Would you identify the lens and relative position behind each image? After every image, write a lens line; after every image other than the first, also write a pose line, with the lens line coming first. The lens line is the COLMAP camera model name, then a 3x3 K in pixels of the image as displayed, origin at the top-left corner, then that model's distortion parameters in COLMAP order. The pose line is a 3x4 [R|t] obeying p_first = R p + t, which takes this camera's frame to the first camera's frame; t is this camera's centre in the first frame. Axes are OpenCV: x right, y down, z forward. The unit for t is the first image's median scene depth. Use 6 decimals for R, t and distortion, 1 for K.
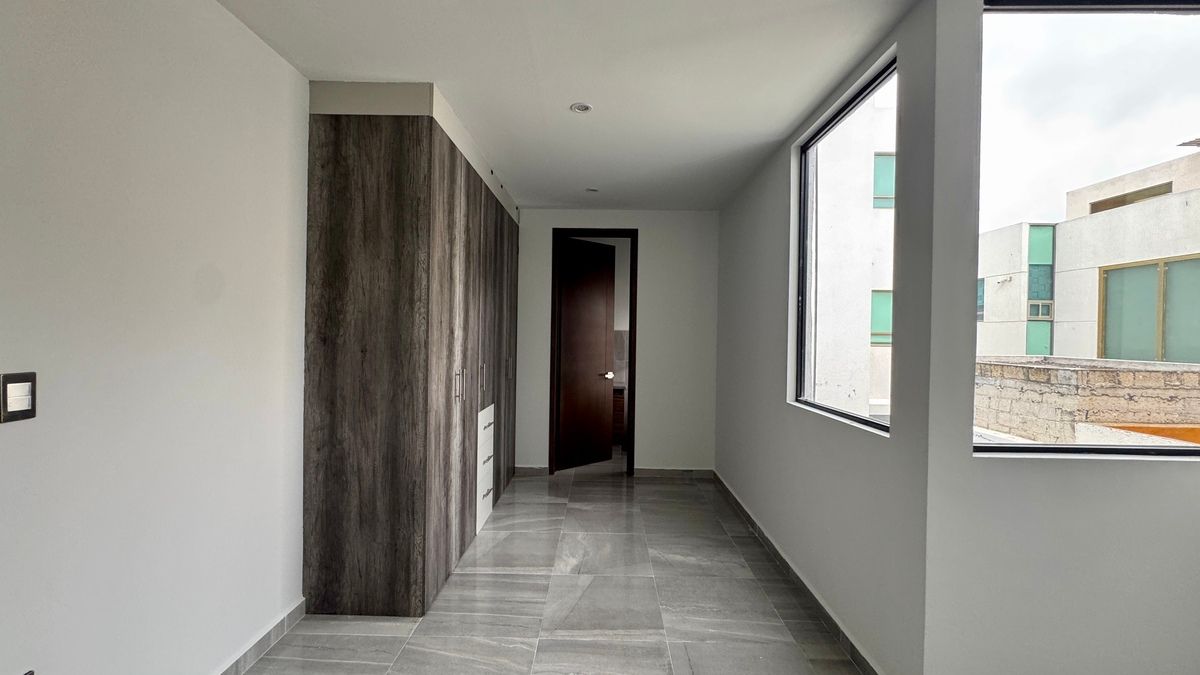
lens RADIAL K [[478.3, 0, 596.9], [0, 478.3, 336.2], [0, 0, 1]] dist [-0.001079, -0.000579]
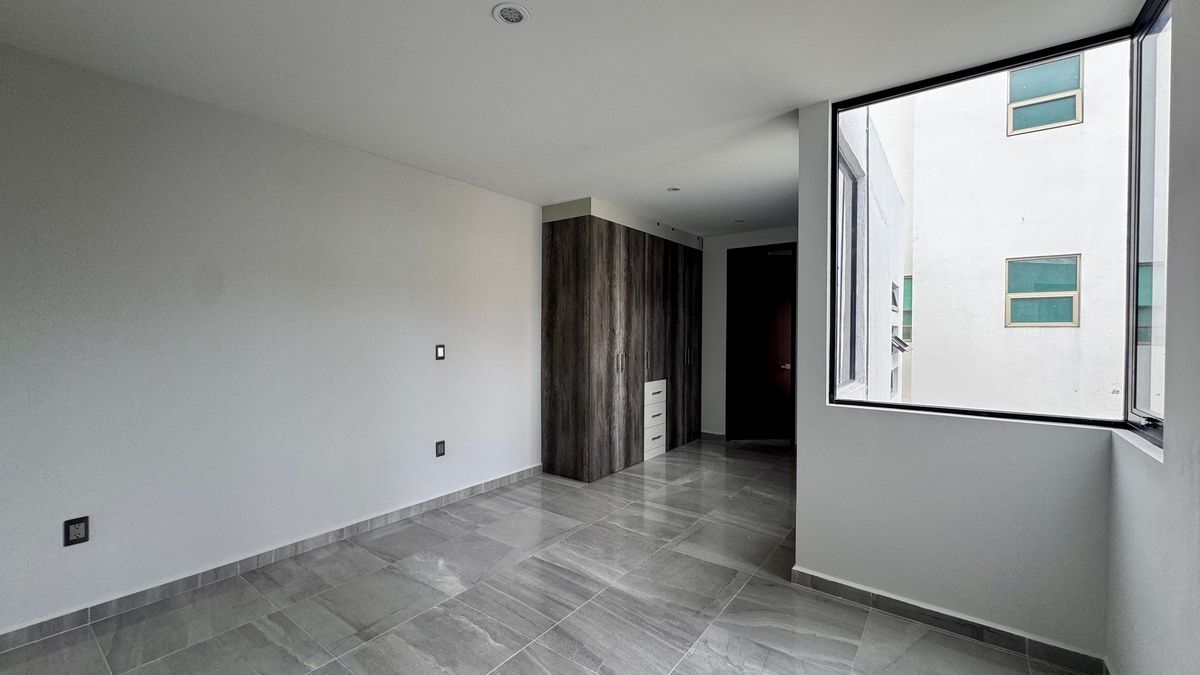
lens RADIAL K [[478.3, 0, 598.9], [0, 478.3, 338.1], [0, 0, 1]] dist [-0.001079, -0.000579]
pose [[0.807577, -0.005778, -0.589734, 0.762744], [0.006560, 0.999978, -0.000815, 0.021583], [0.589726, -0.003210, 0.807597, -0.477538]]
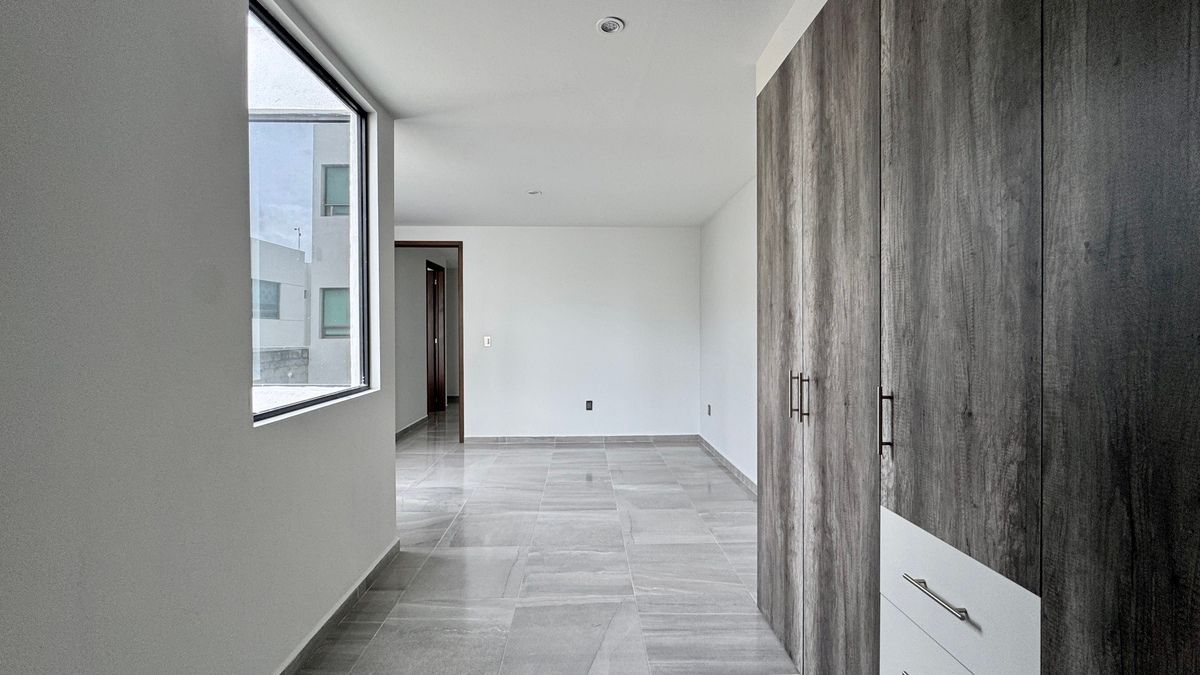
lens RADIAL K [[478.3, 0, 592.1], [0, 478.3, 334.1], [0, 0, 1]] dist [-0.001079, -0.000579]
pose [[-0.999313, -0.010959, -0.035402, 0.020404], [-0.011257, 0.999903, 0.008218, 0.019590], [0.035308, 0.008611, -0.999339, 1.935960]]
